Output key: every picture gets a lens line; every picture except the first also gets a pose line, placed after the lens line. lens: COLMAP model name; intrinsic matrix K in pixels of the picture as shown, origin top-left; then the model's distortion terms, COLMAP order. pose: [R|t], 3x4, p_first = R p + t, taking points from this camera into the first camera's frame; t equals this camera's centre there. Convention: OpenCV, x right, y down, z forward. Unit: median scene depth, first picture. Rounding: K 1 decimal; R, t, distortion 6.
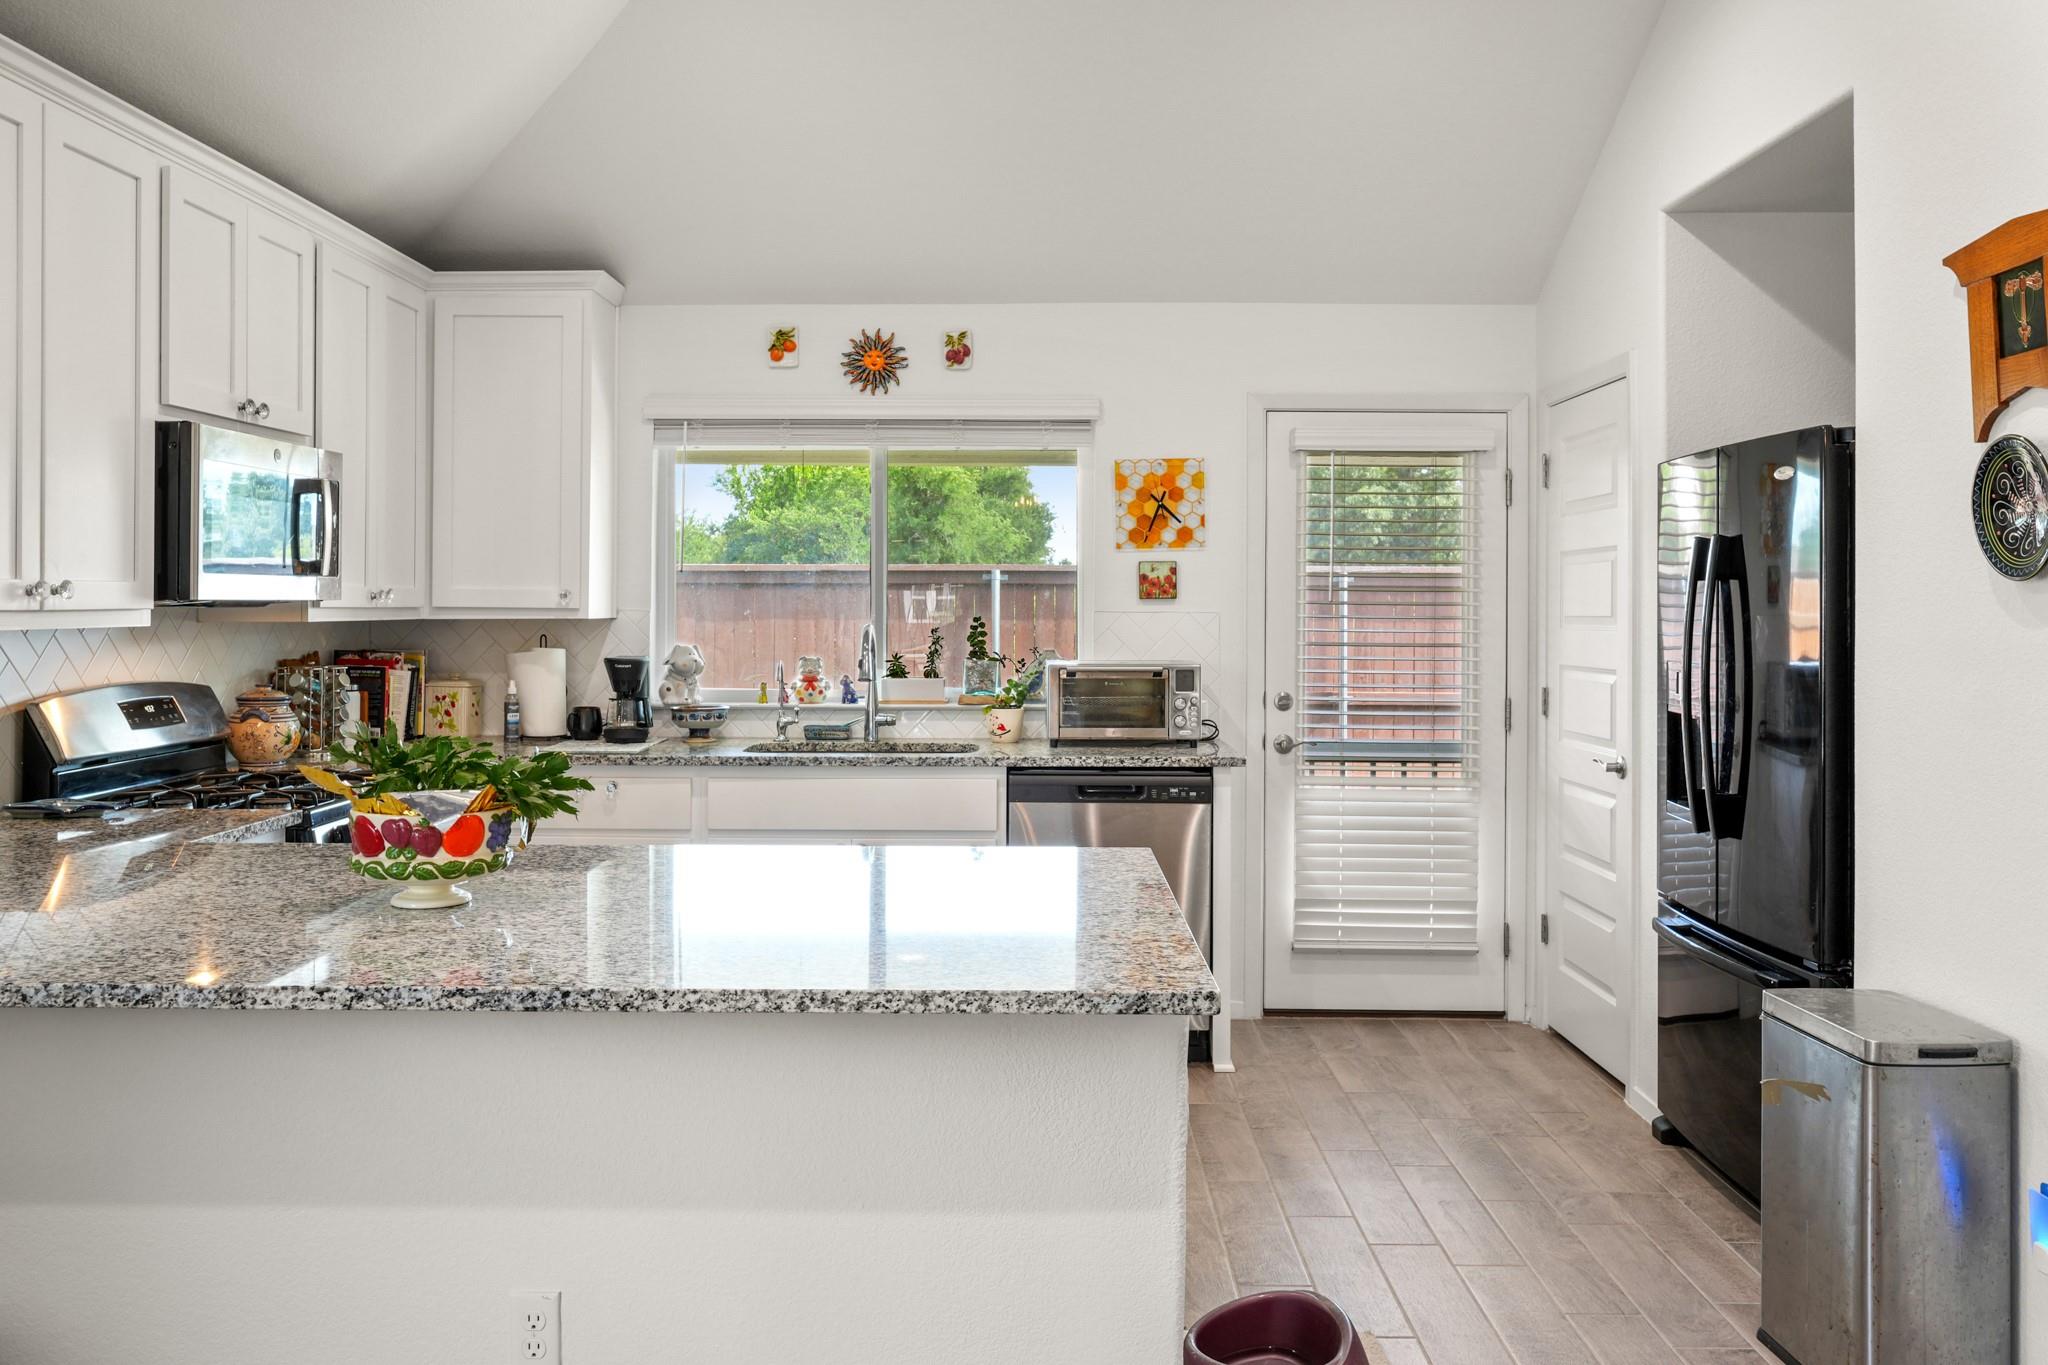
lens RADIAL K [[1607.9, 0, 1027.3], [0, 1607.9, 666.1], [0, 0, 1]] dist [-0.036759, -0.001676]
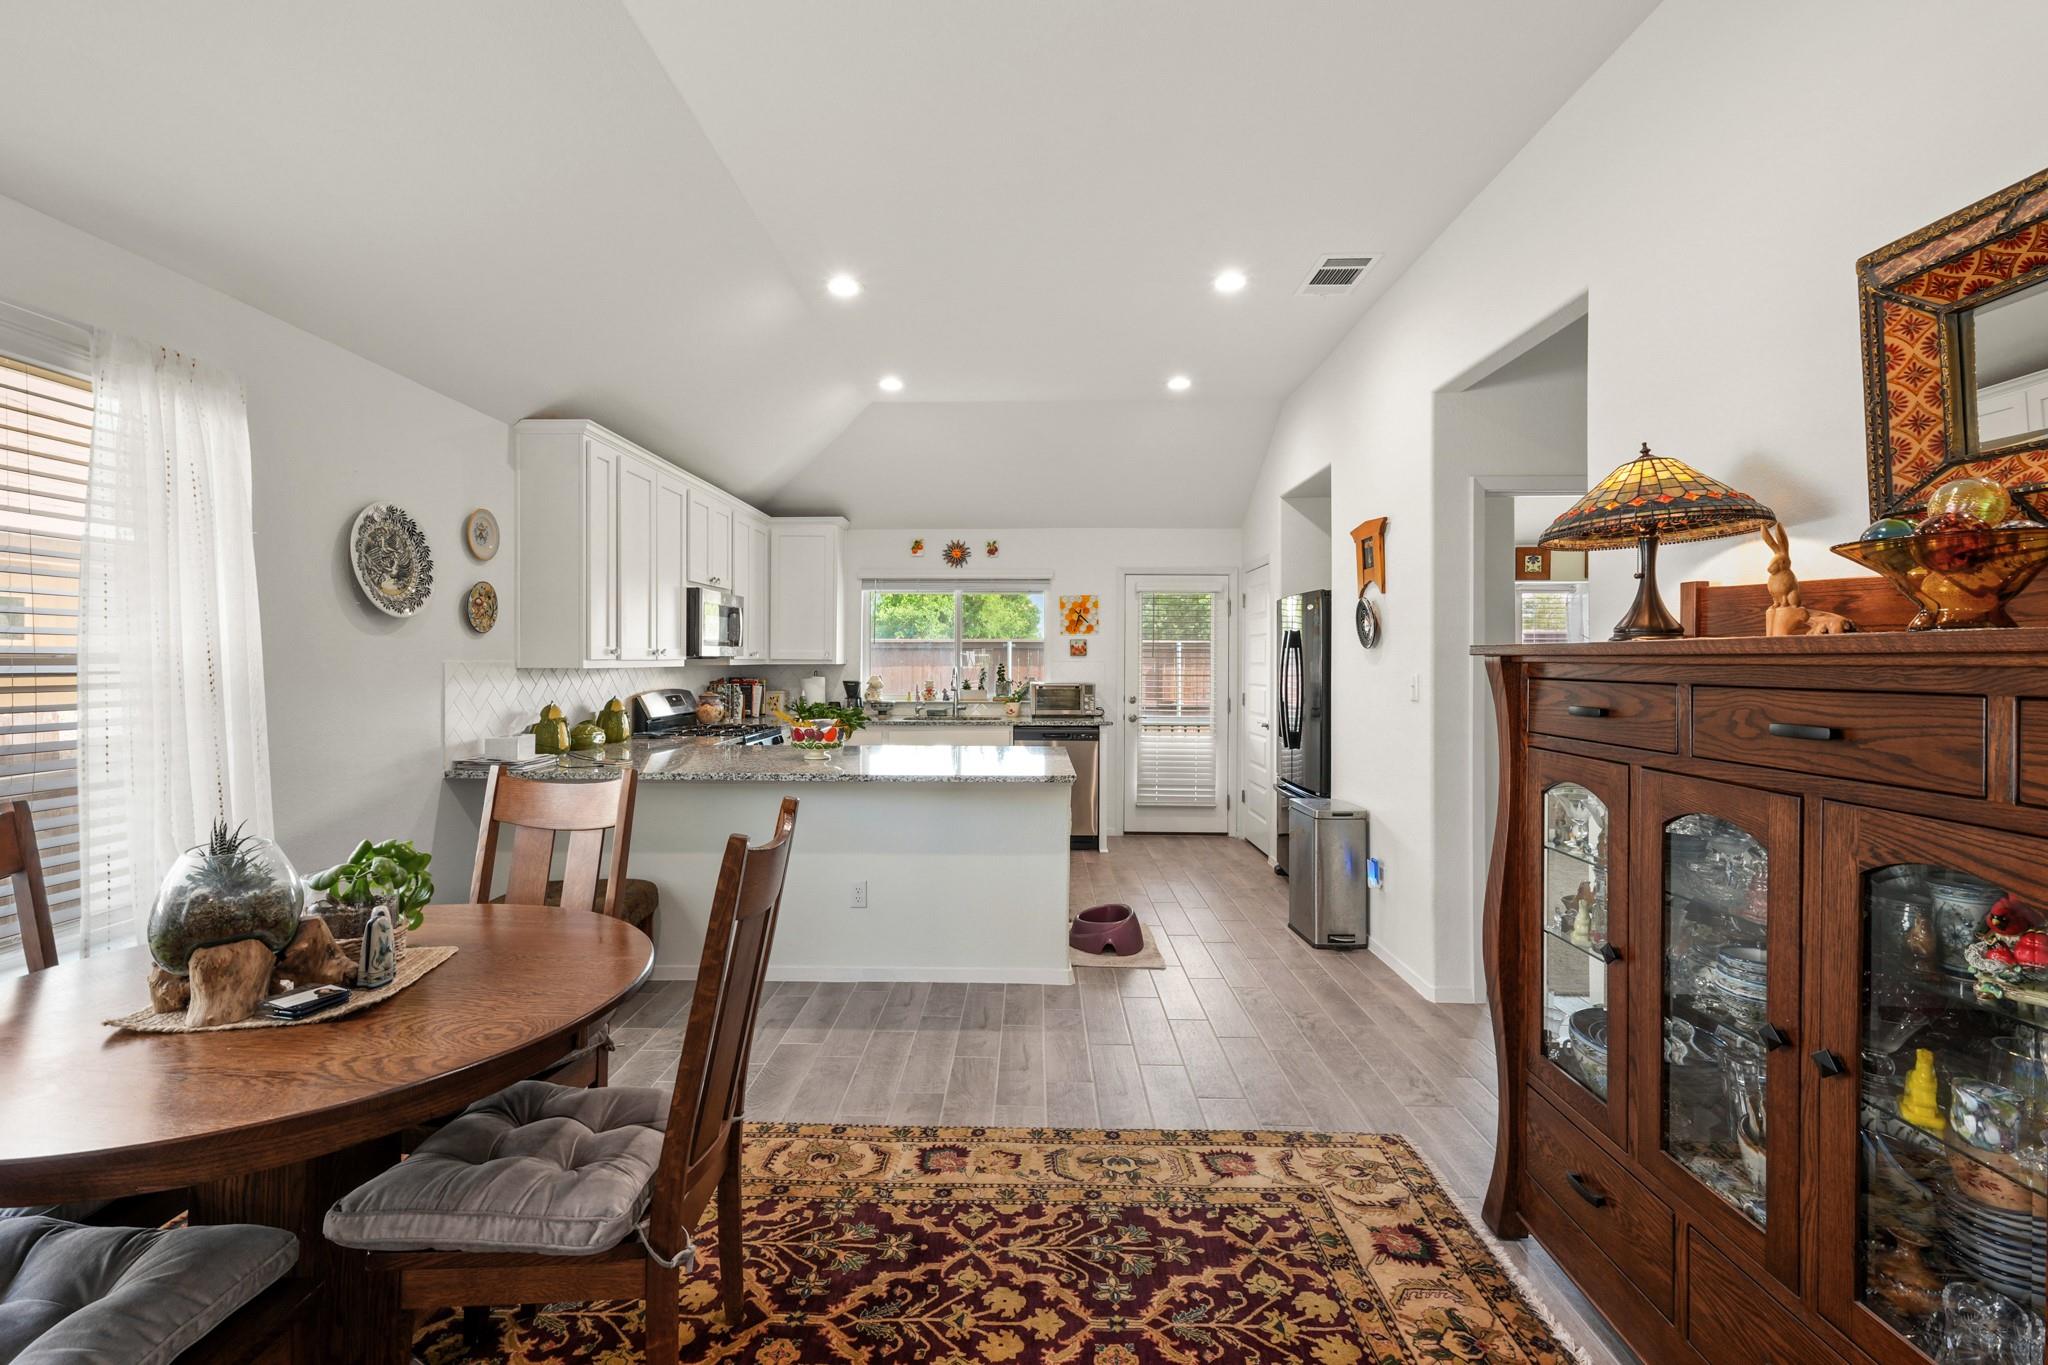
lens RADIAL K [[886.2, 0, 1022.1], [0, 886.2, 677.2], [0, 0, 1]] dist [0.000283, 0.000003]
pose [[0.999983, -0.000634, -0.005767, 0.007345], [0.000531, 0.999841, -0.017818, 0.012760], [0.005777, 0.017814, 0.999825, -0.296600]]
